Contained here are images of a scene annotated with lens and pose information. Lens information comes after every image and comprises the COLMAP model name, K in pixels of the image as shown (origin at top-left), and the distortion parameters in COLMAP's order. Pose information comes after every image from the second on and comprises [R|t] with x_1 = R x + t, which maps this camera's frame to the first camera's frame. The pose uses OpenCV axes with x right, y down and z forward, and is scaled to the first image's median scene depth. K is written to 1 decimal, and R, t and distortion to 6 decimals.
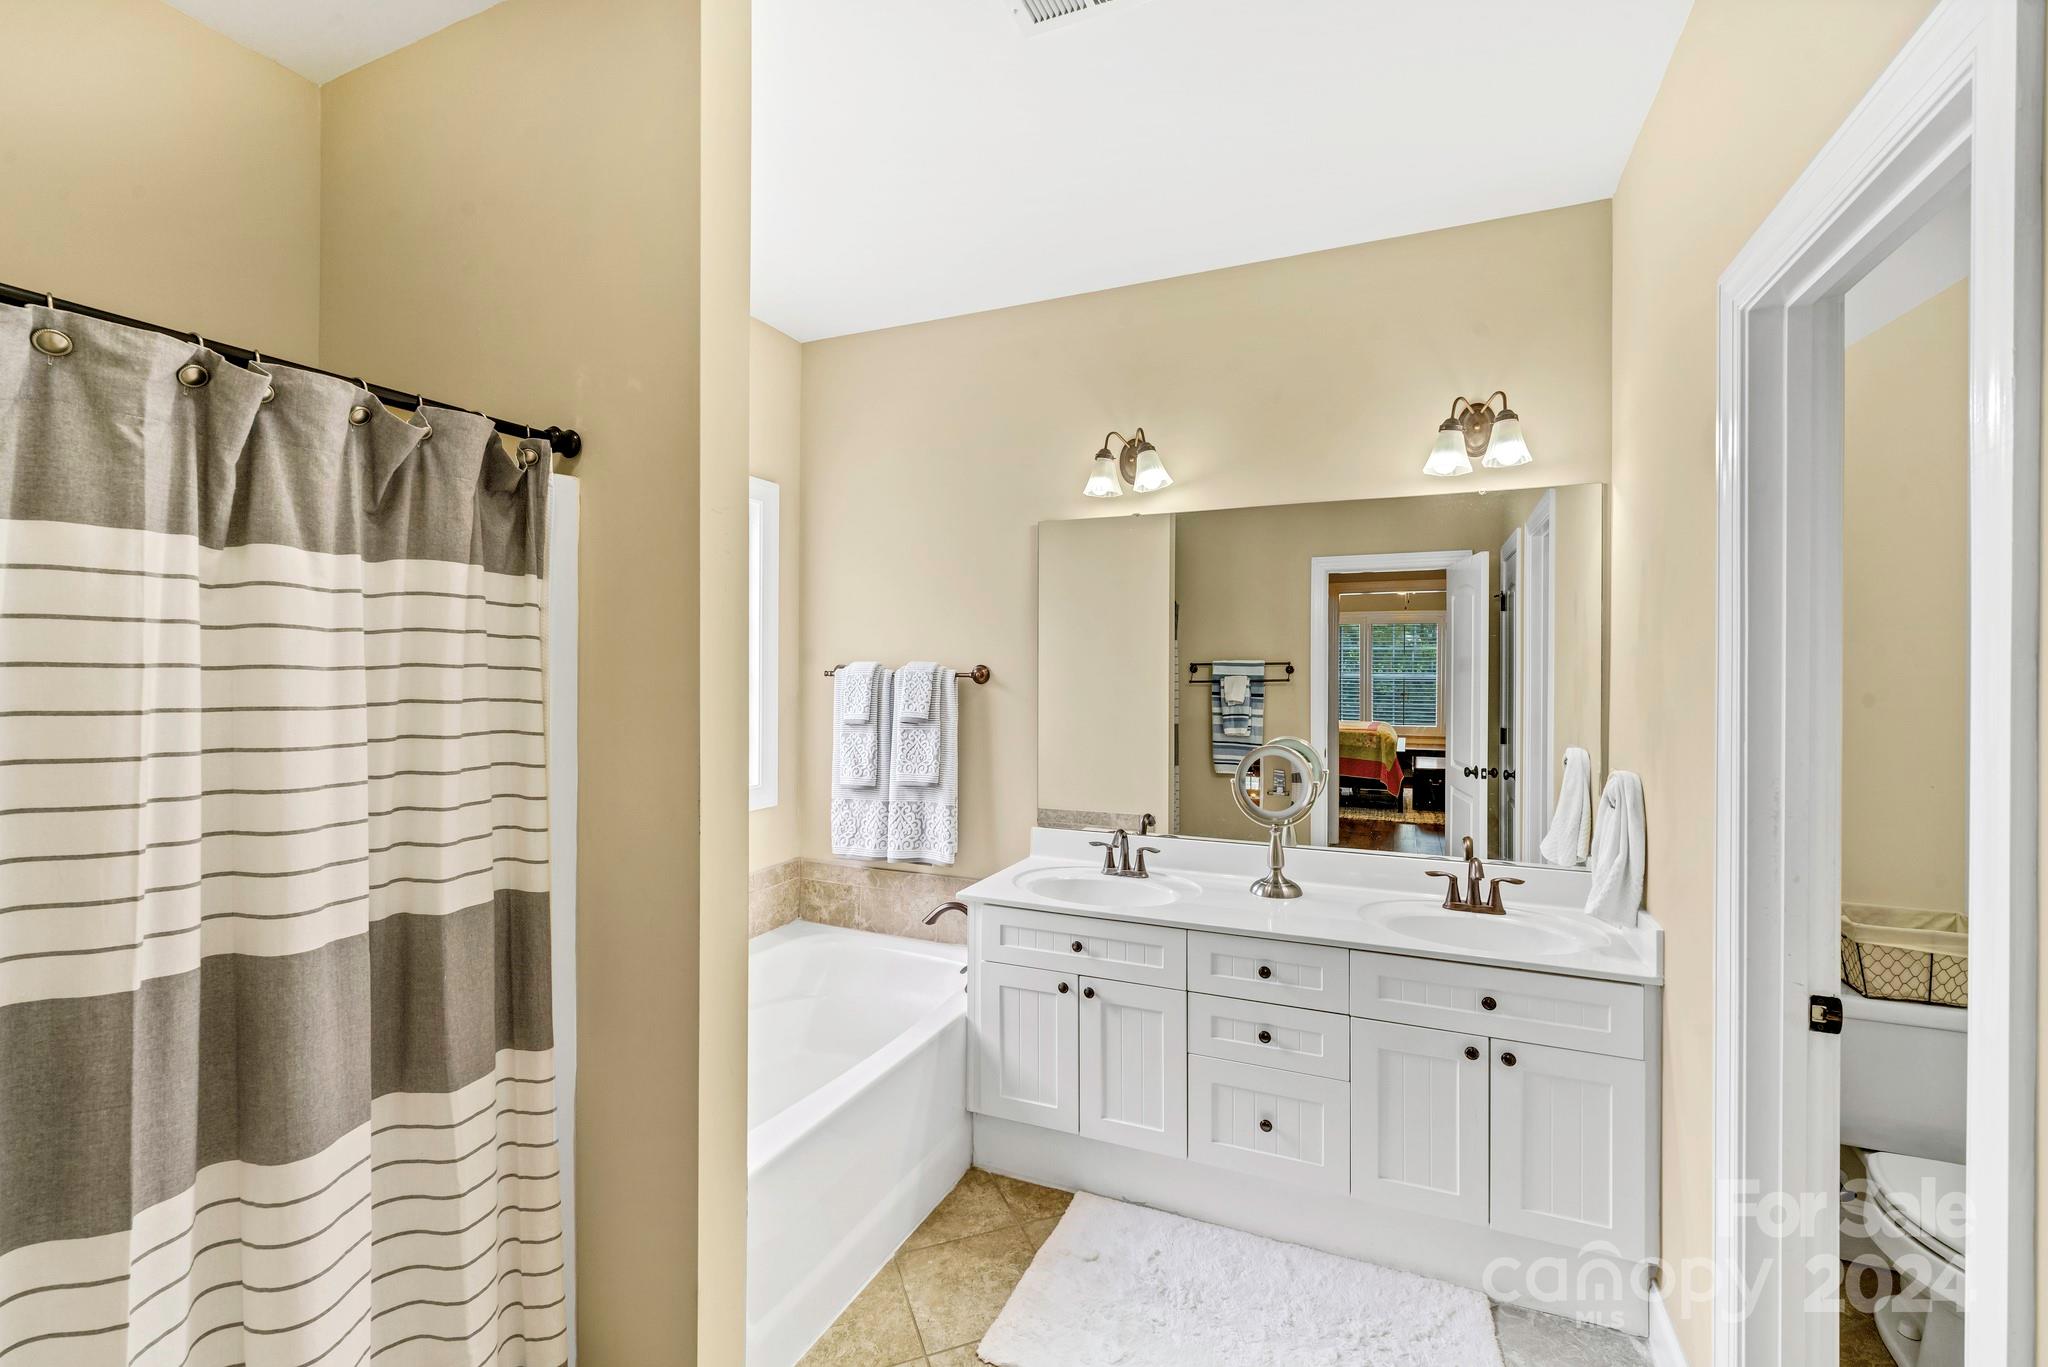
lens RADIAL K [[848.8, 0, 1030.7], [0, 848.8, 689.1], [0, 0, 1]] dist [0.001659, -0.000524]
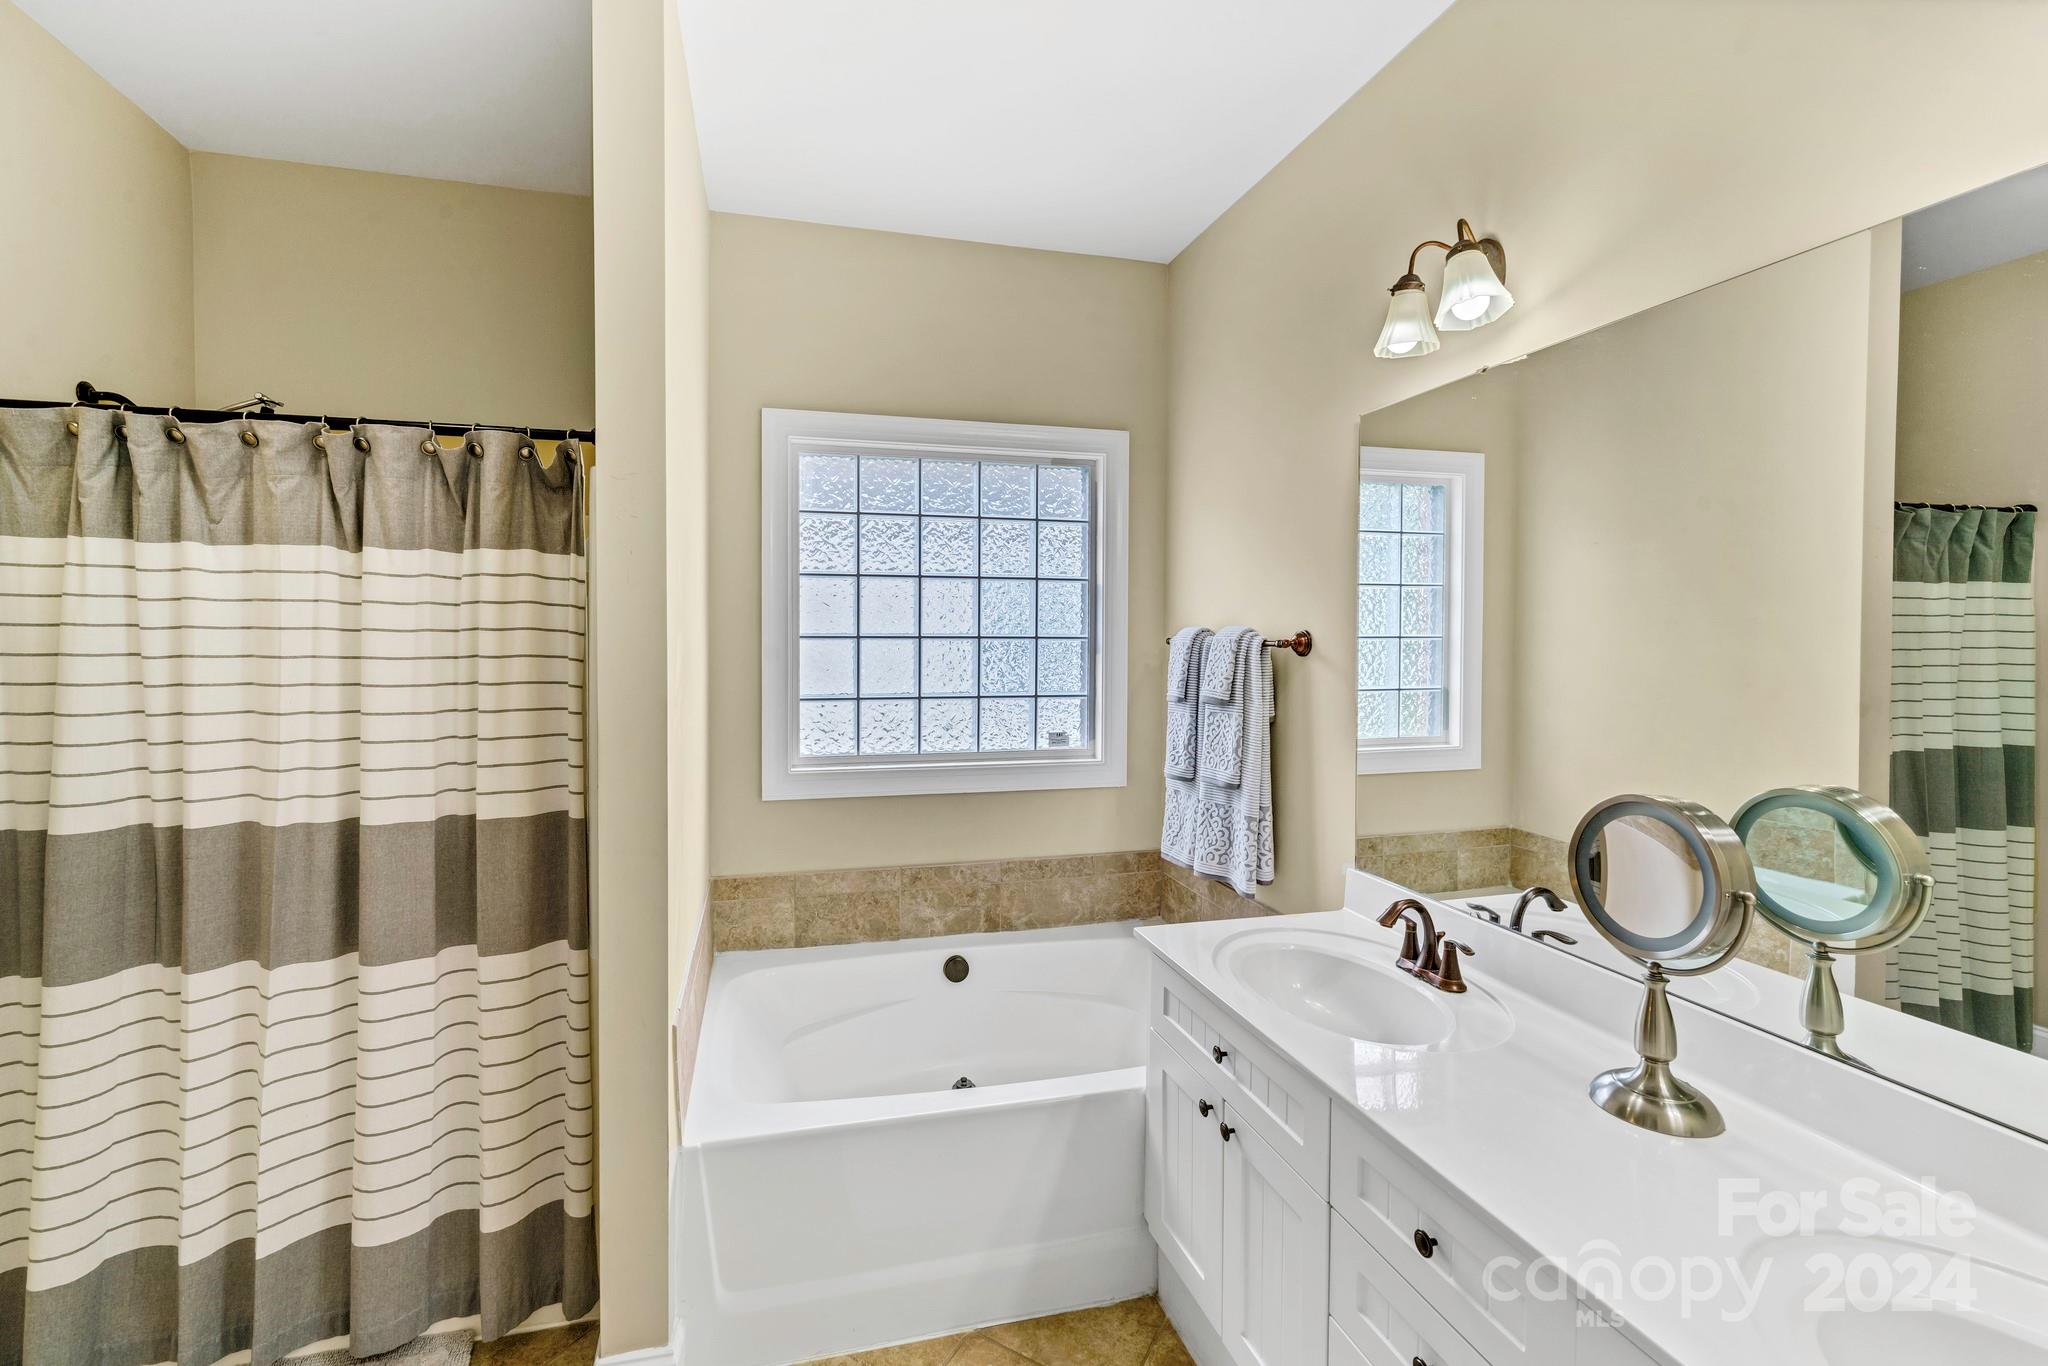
lens RADIAL K [[854.5, 0, 1040.7], [0, 854.5, 666.8], [0, 0, 1]] dist [-0.001474, -0.000155]
pose [[0.622038, 0.024300, -0.782610, 0.382124], [-0.020989, 0.999677, 0.014357, -0.002675], [0.782706, 0.007496, 0.622347, 0.380176]]
